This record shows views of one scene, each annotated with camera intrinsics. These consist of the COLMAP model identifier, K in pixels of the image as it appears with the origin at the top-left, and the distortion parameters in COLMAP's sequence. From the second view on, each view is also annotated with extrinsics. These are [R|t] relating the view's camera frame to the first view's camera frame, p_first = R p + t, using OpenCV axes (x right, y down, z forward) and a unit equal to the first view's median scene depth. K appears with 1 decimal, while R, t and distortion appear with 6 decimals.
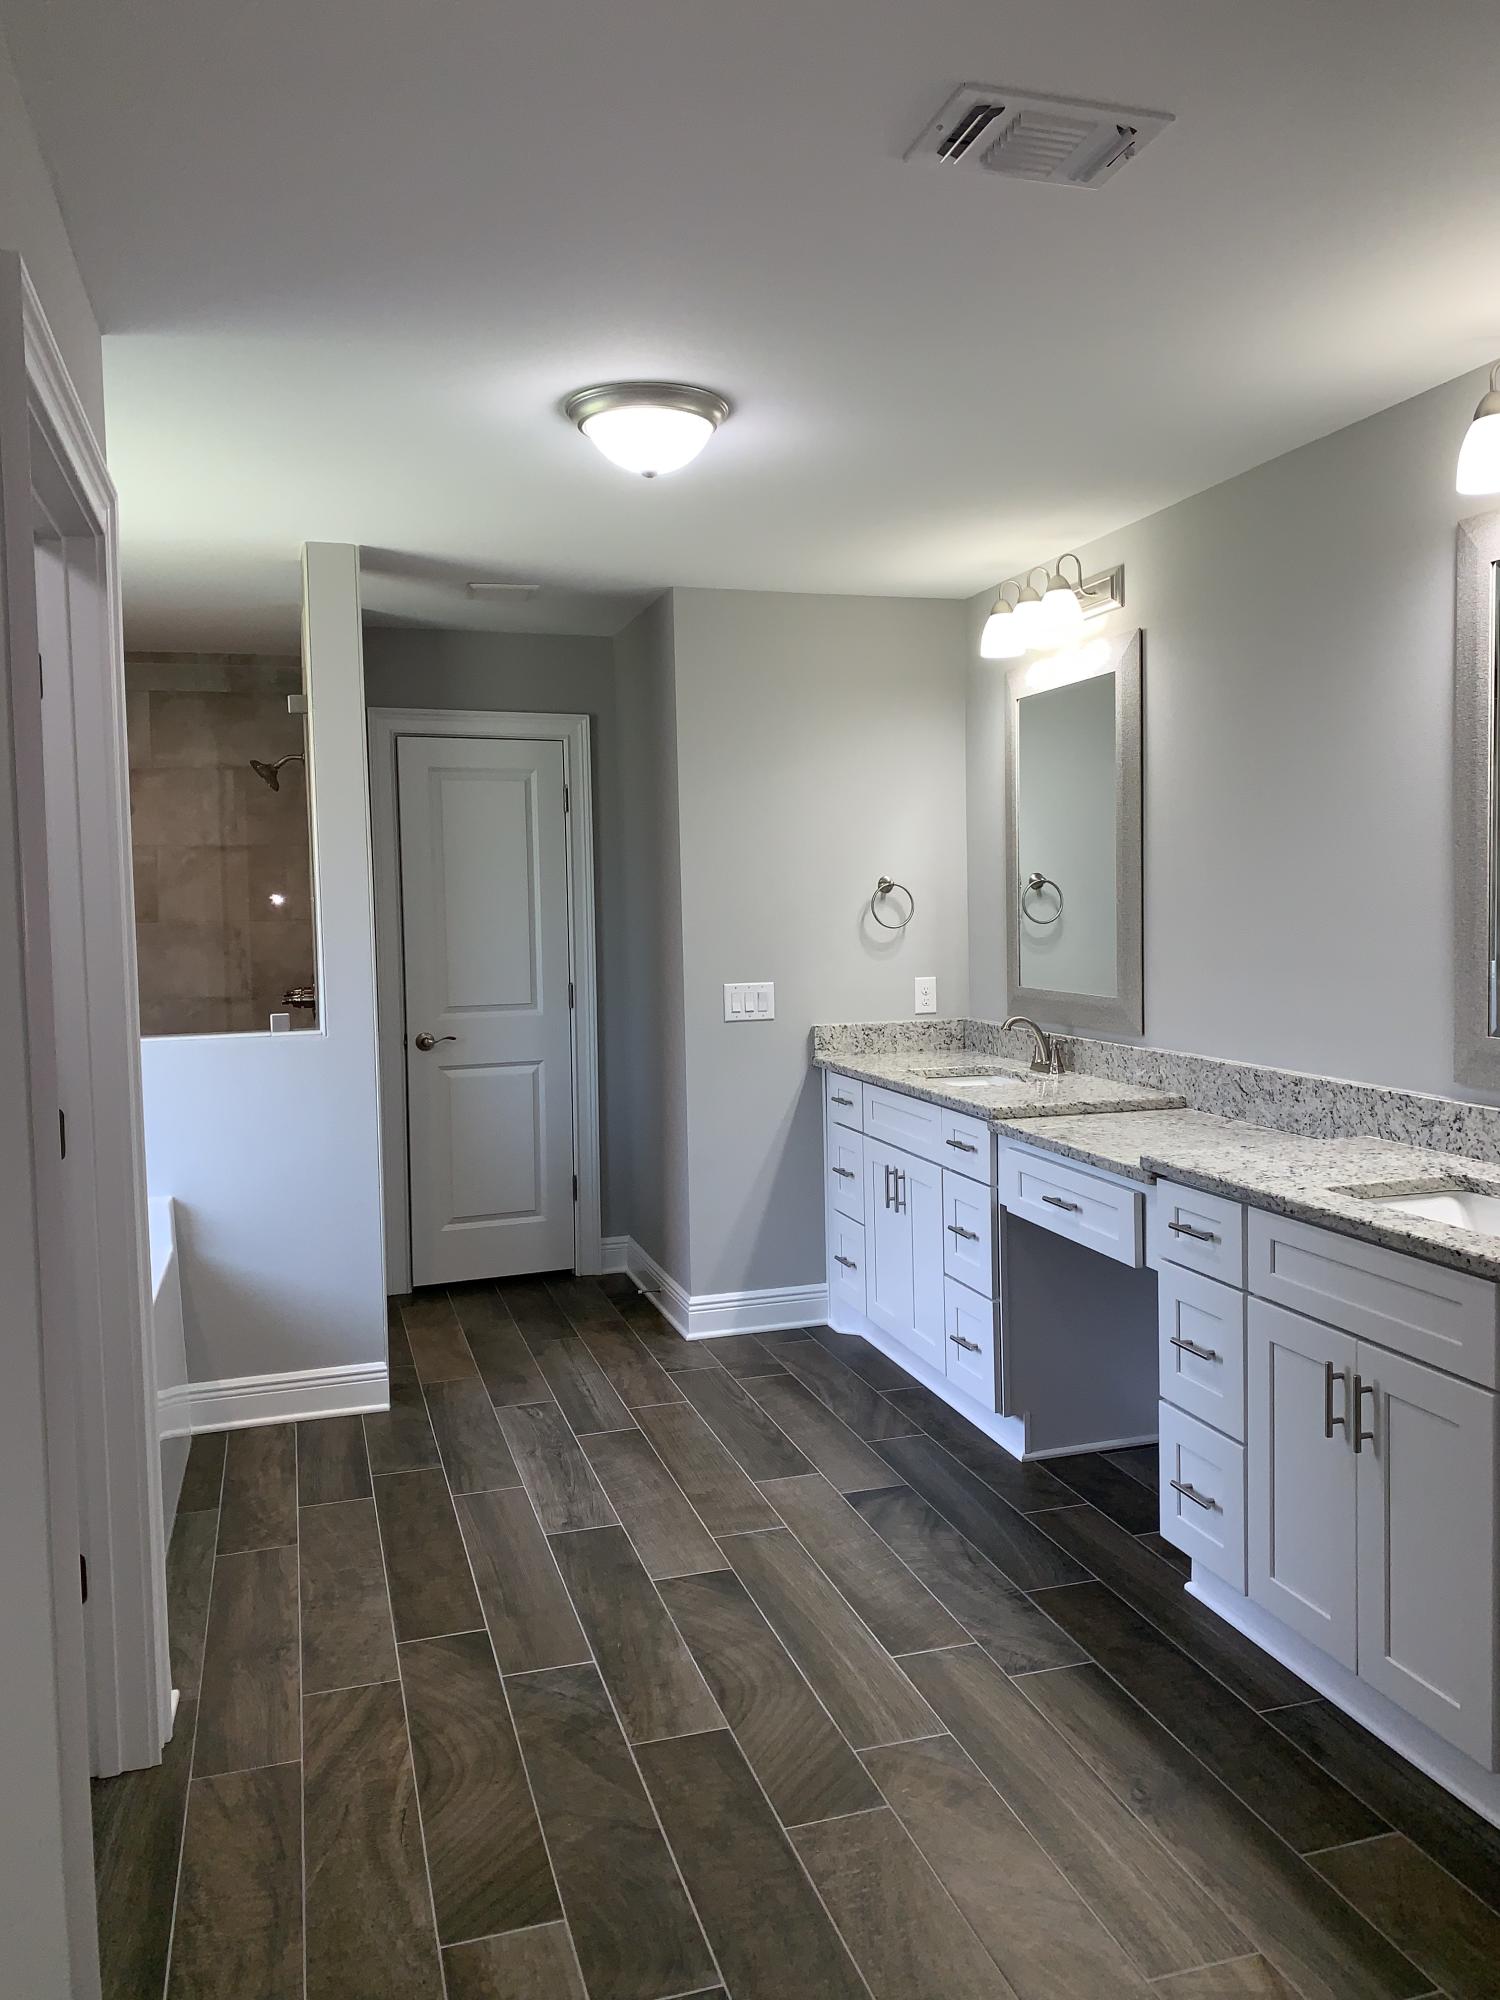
lens RADIAL K [[1551.1, 0, 748.4], [0, 1551.1, 998.7], [0, 0, 1]] dist [0.028887, -0.022405]
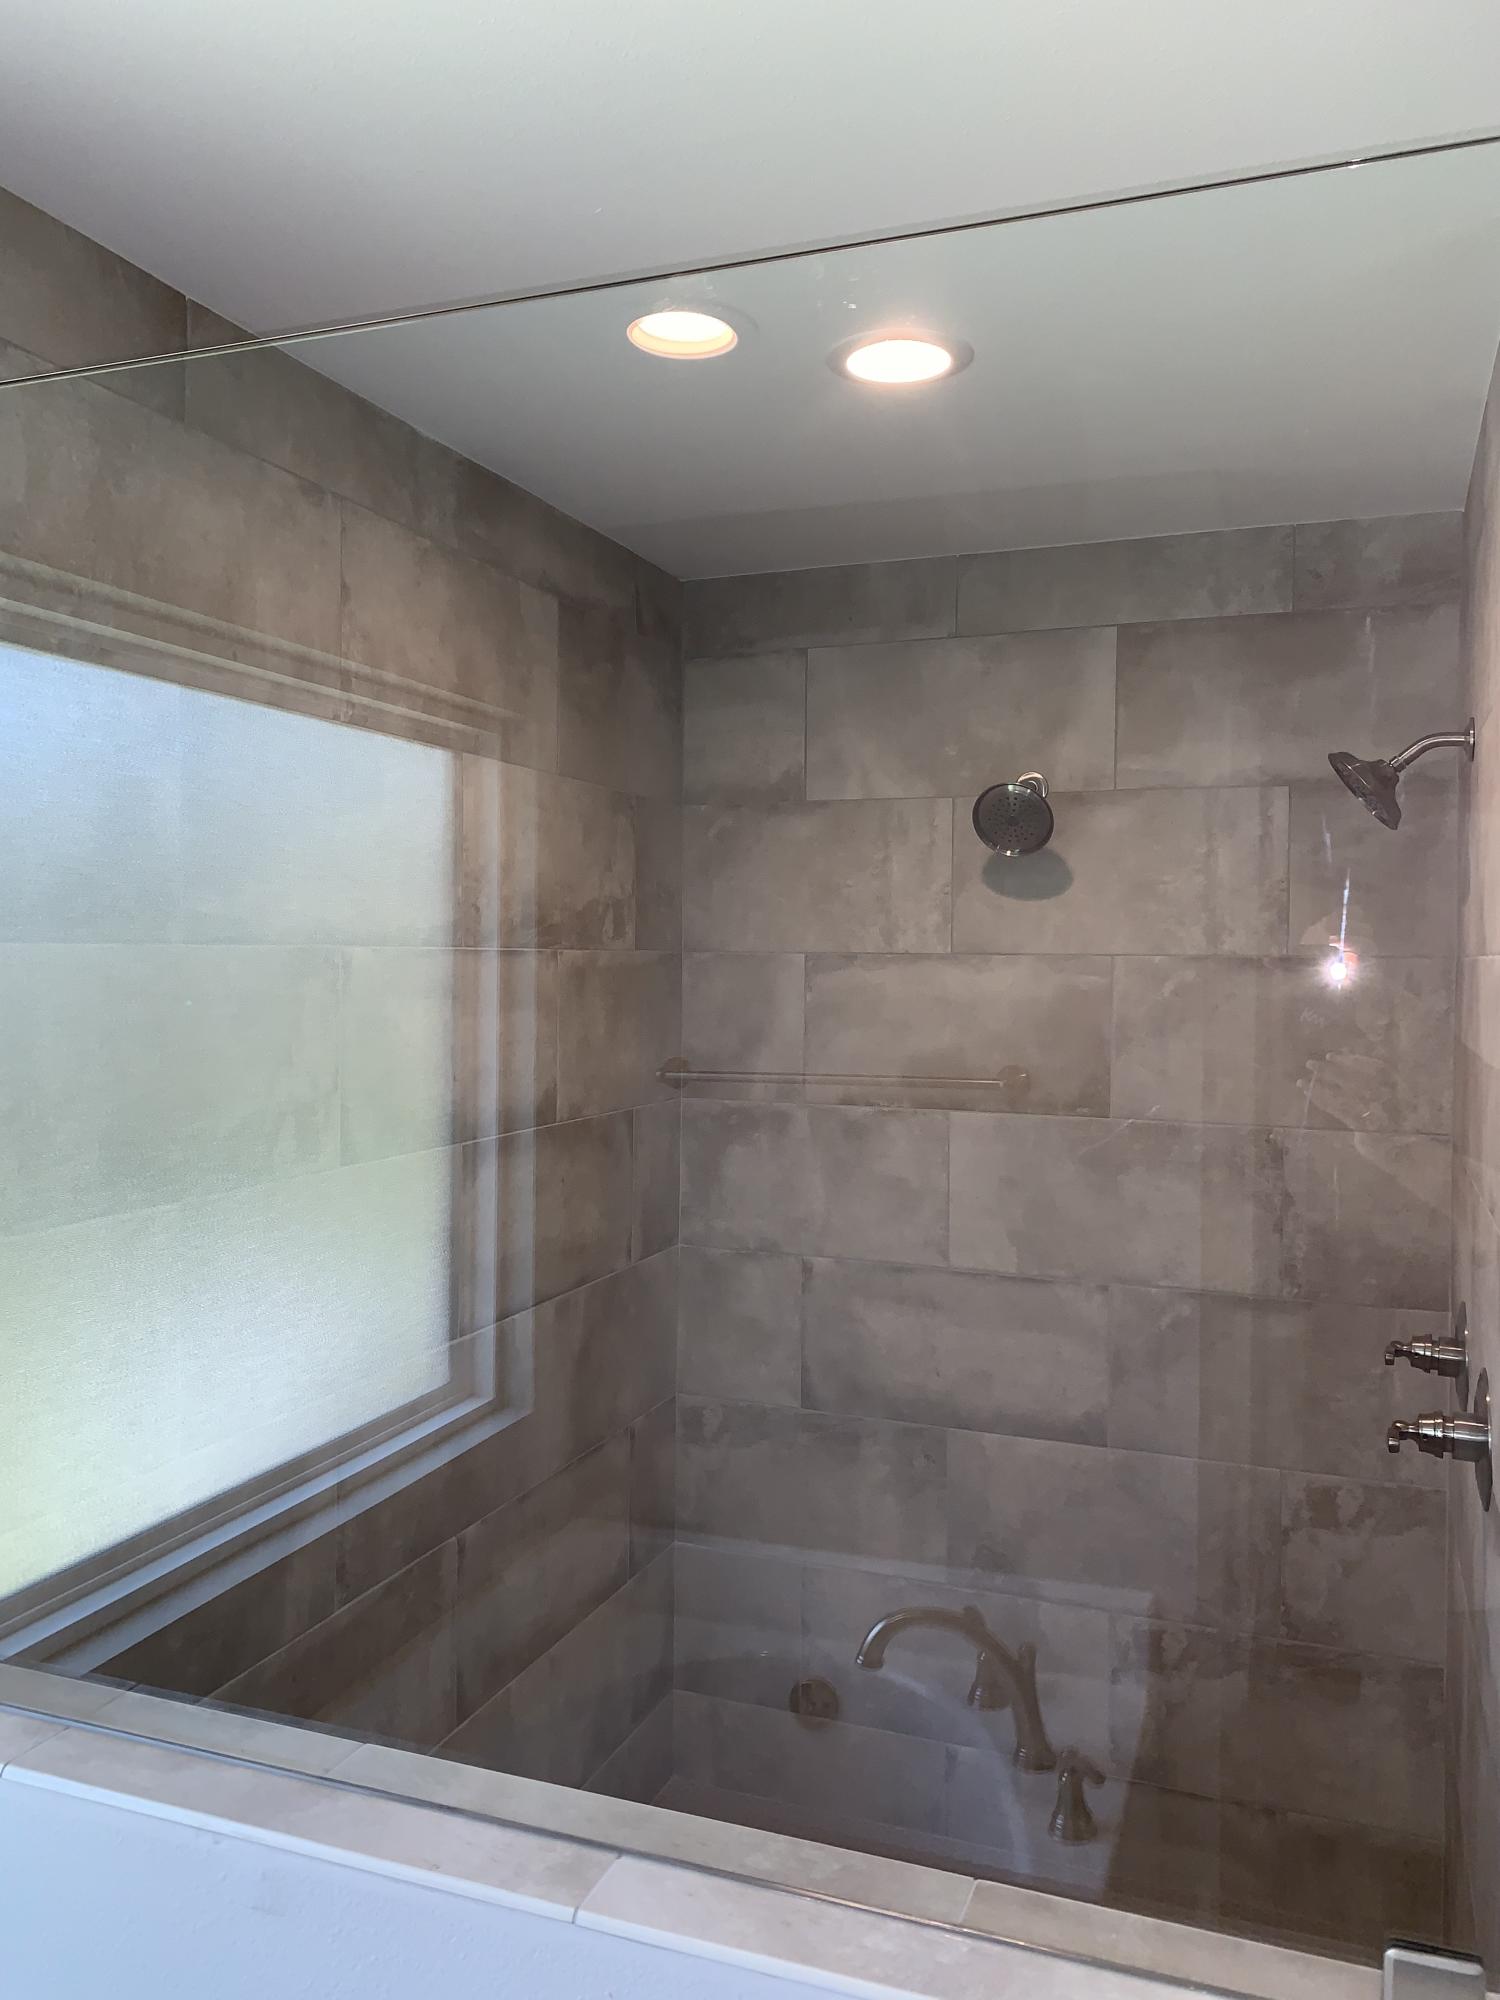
lens RADIAL K [[1551.1, 0, 748.0], [0, 1551.1, 994.9], [0, 0, 1]] dist [0.028887, -0.022405]
pose [[0.791064, 0.037794, -0.610565, -0.336974], [-0.053000, 0.998571, -0.006855, -0.143001], [0.609433, 0.037783, 0.791937, 1.046811]]
